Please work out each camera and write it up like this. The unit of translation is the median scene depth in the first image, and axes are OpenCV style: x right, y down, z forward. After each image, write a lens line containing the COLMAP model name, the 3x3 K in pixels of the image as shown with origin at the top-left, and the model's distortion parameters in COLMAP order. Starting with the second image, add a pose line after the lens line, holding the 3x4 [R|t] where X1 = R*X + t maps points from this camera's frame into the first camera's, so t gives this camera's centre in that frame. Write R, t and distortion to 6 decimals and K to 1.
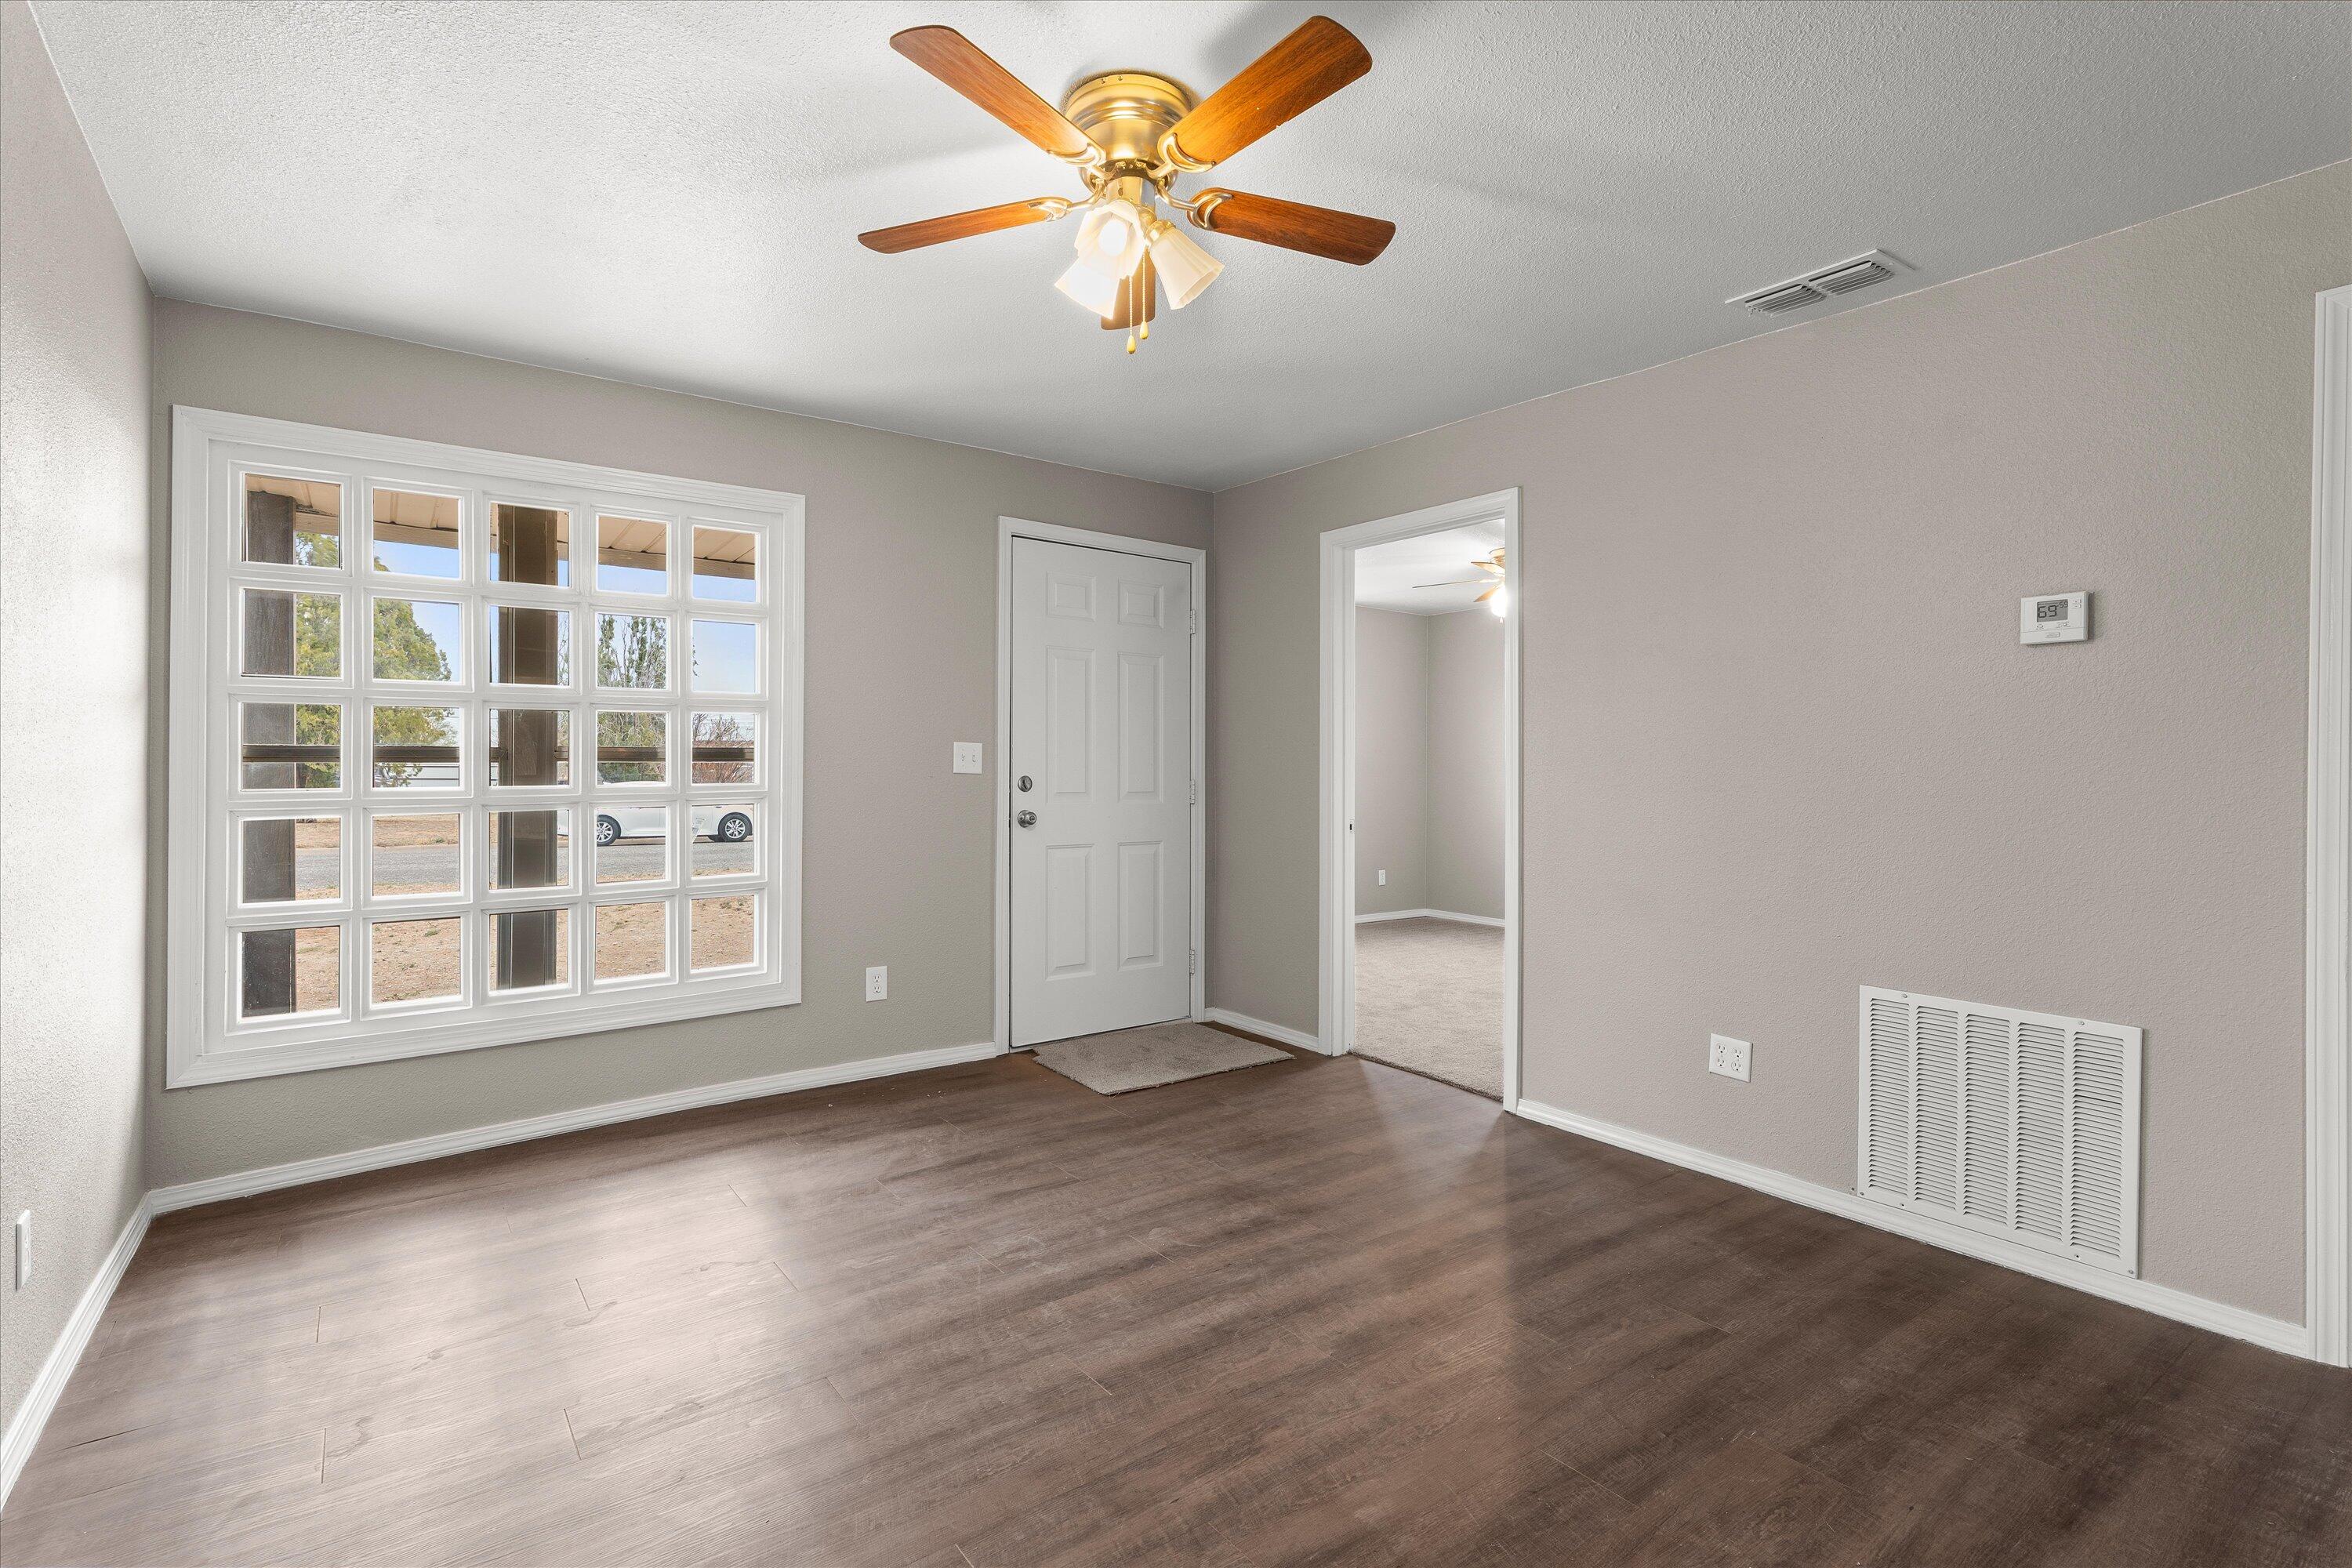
lens RADIAL K [[1091.9, 0, 1171.0], [0, 1091.9, 779.8], [0, 0, 1]] dist [0.000586, 0.000588]
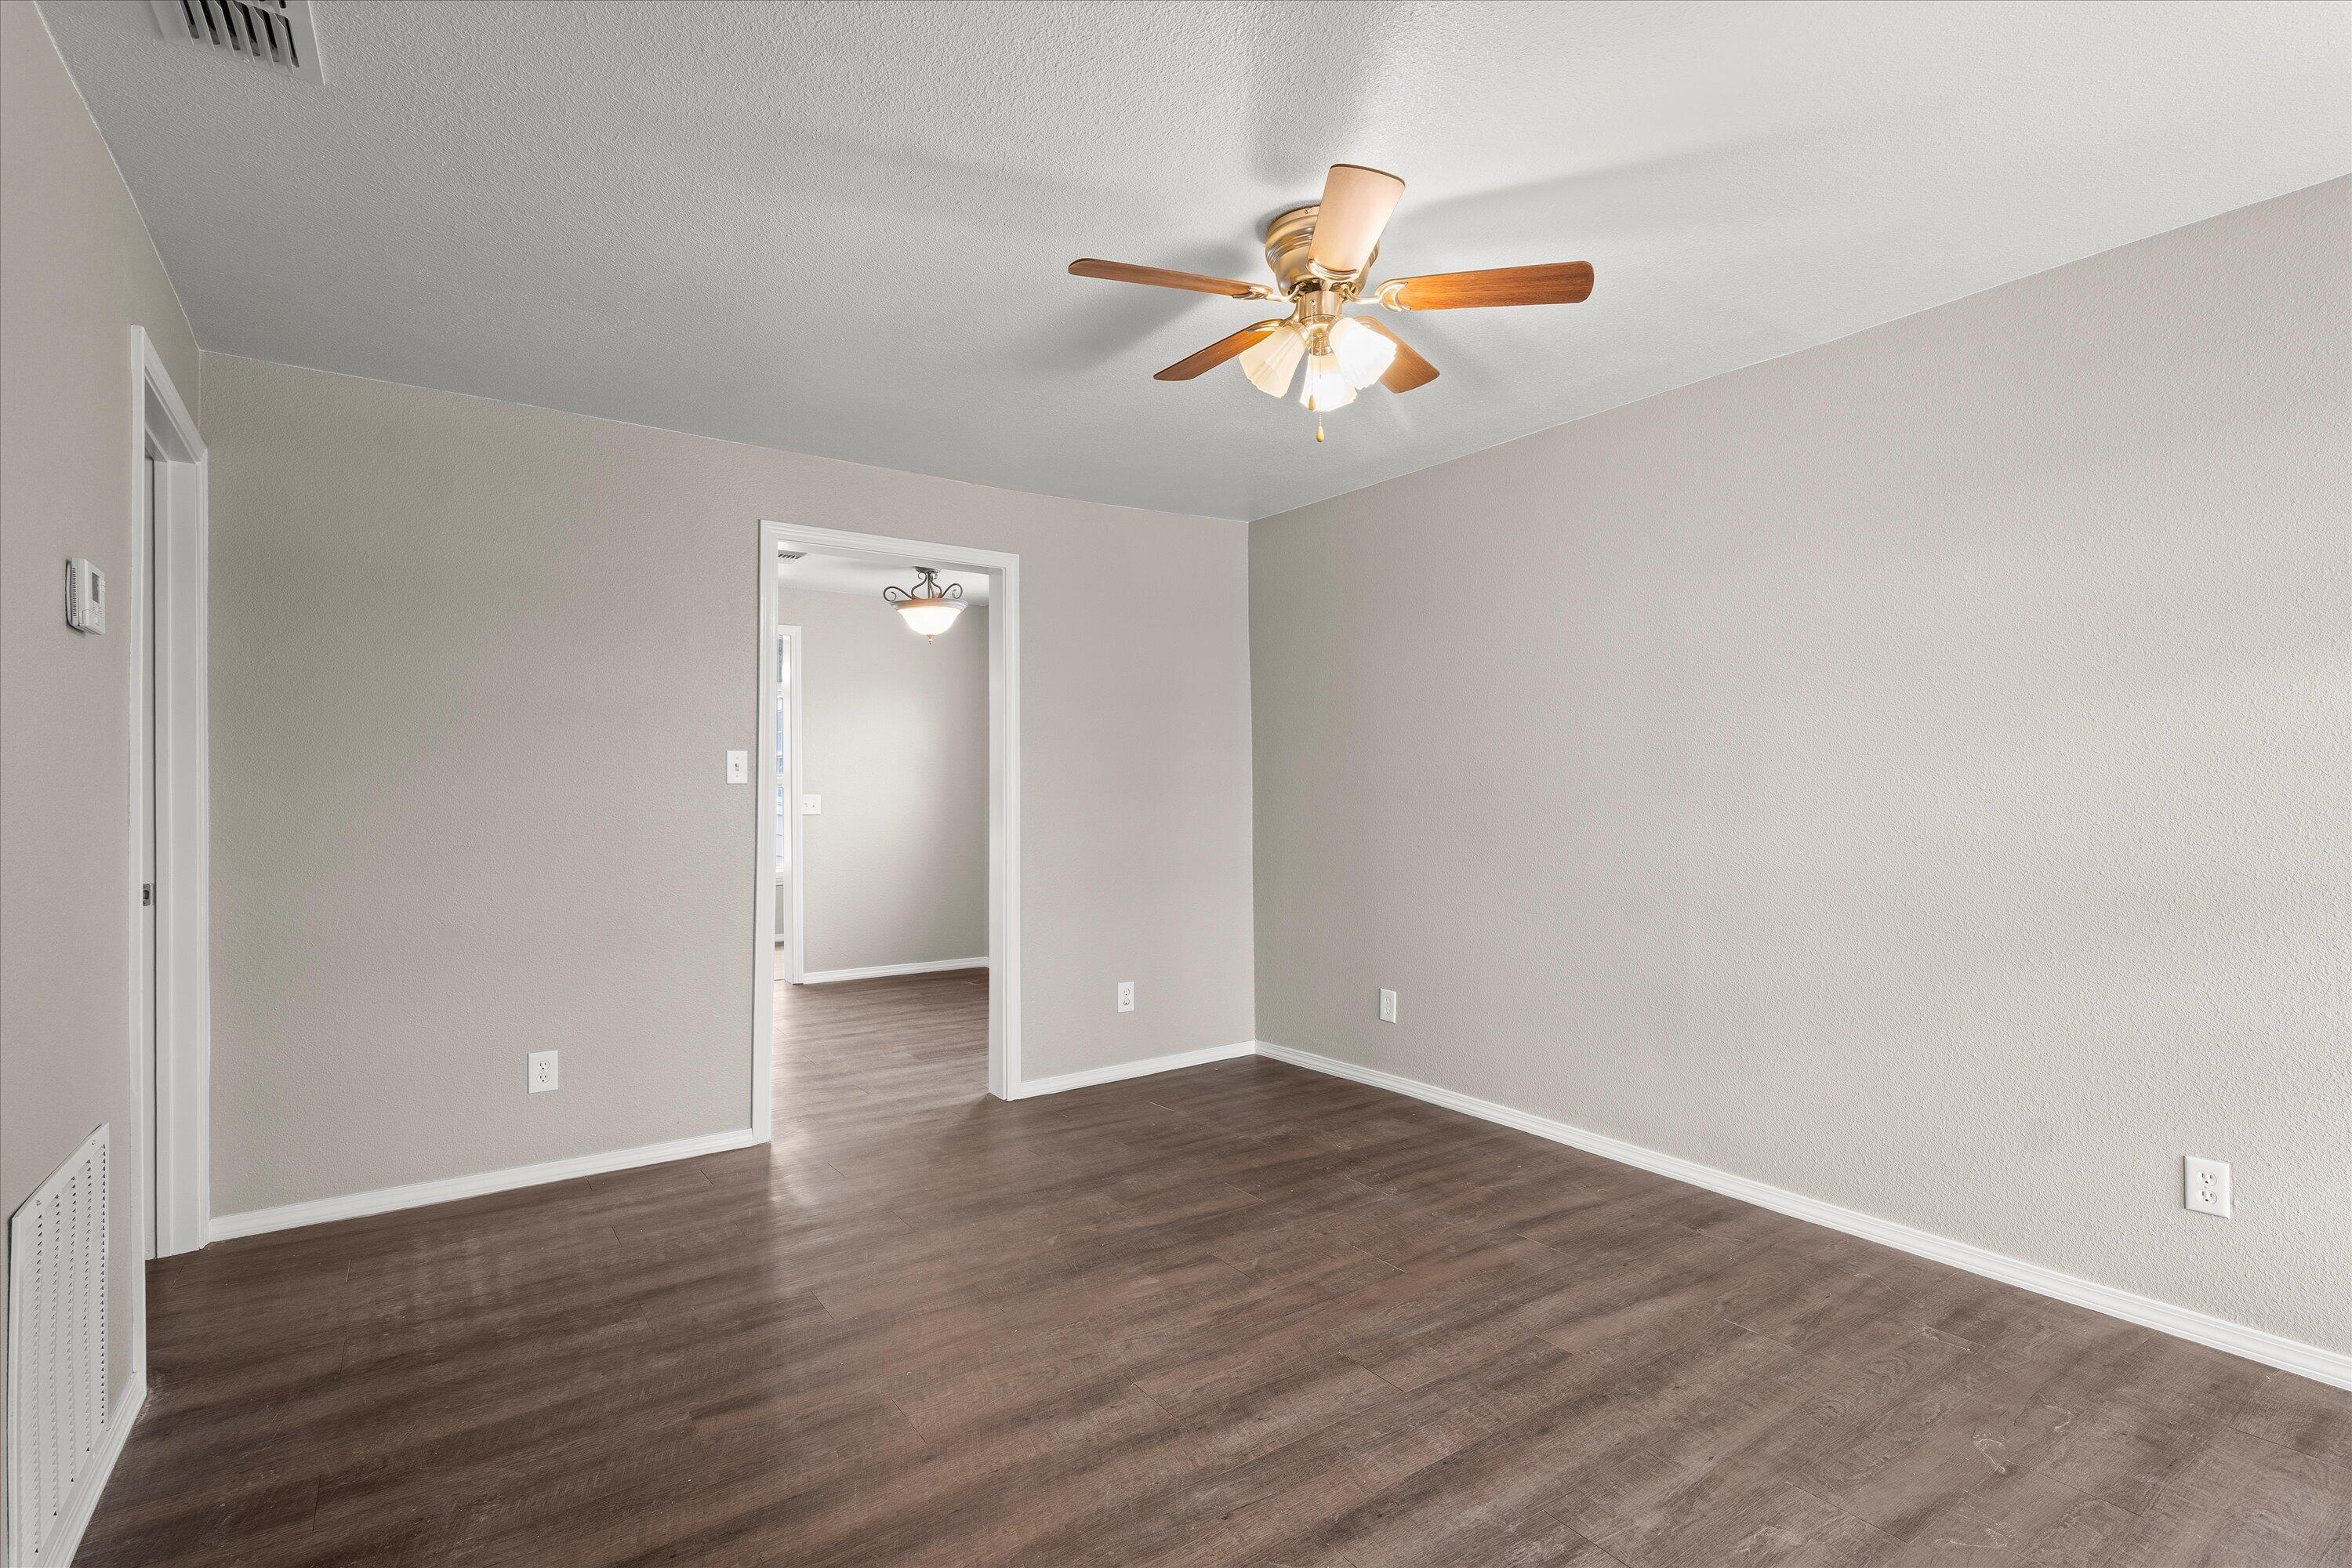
lens RADIAL K [[1091.9, 0, 1171.0], [0, 1091.9, 779.8], [0, 0, 1]] dist [0.000586, 0.000588]
pose [[-0.999366, -0.000078, 0.035616, 0.047383], [-0.000332, 0.999975, -0.007104, -0.015178], [-0.035615, -0.007111, -0.999340, 1.272980]]
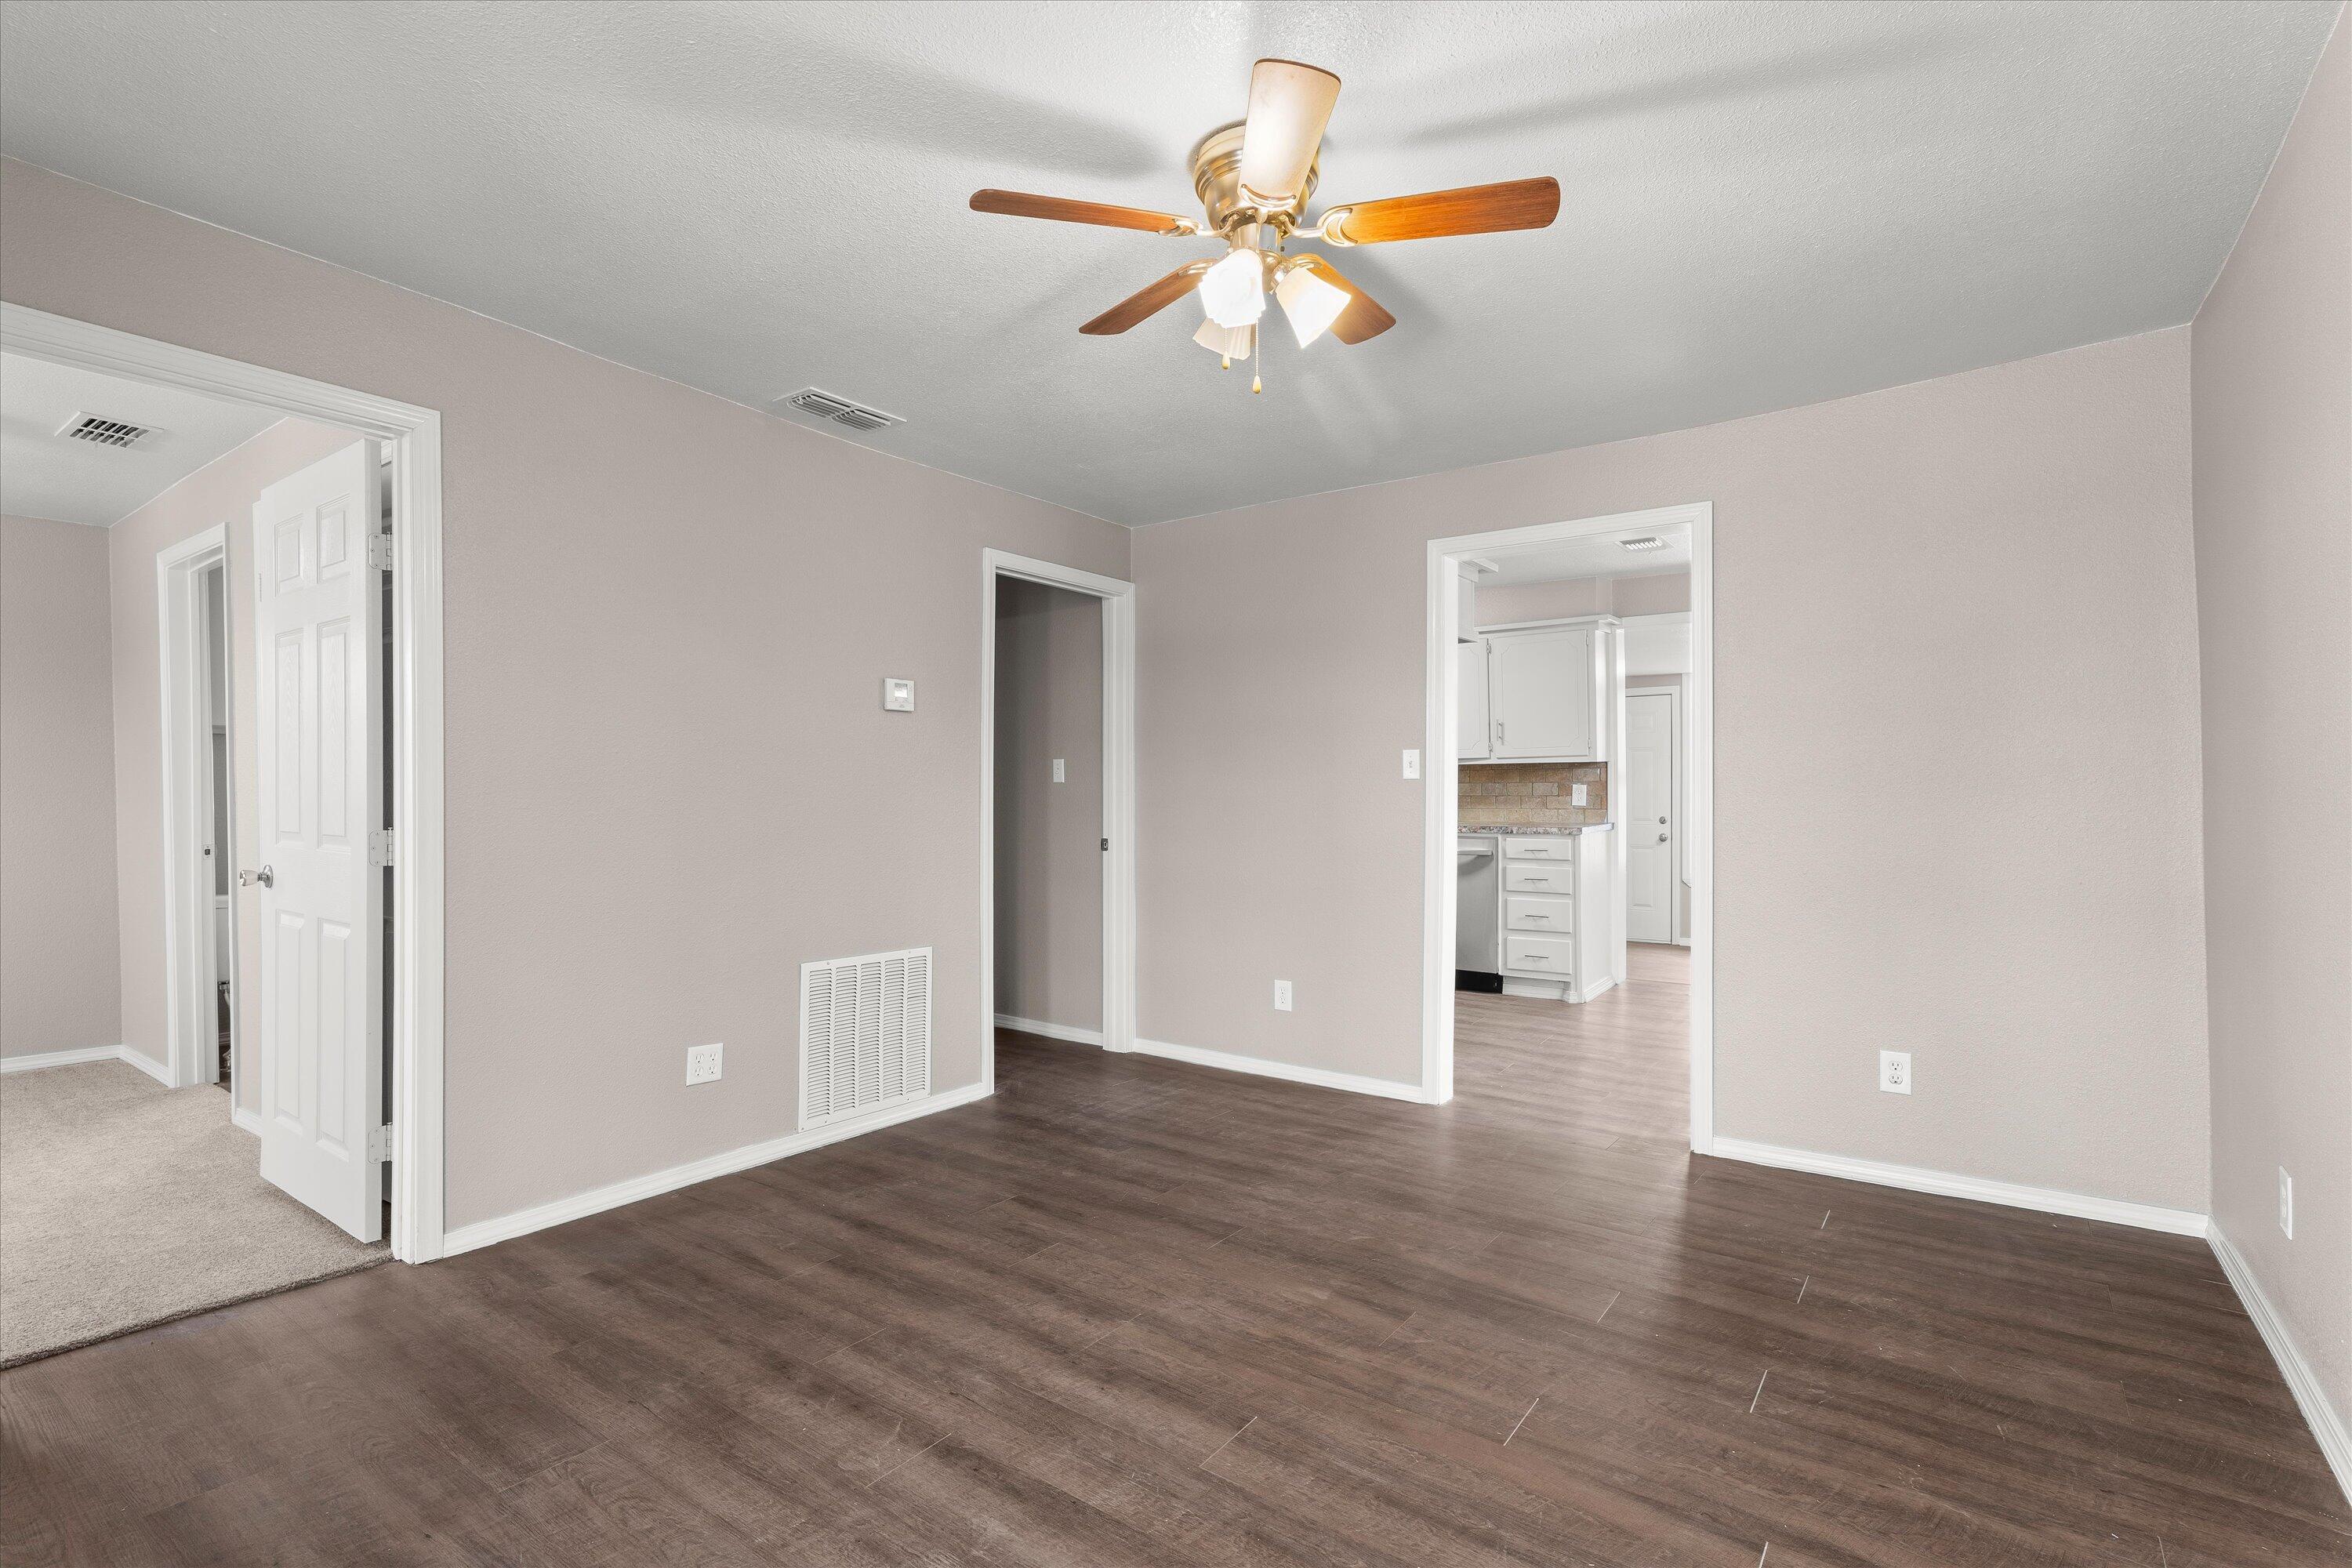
lens RADIAL K [[1091.9, 0, 1171.0], [0, 1091.9, 779.8], [0, 0, 1]] dist [0.000586, 0.000588]
pose [[-0.291846, 0.008028, 0.956432, -0.594392], [0.006434, 0.999959, -0.006430, -0.012109], [-0.956444, 0.004277, -0.291885, 0.810563]]
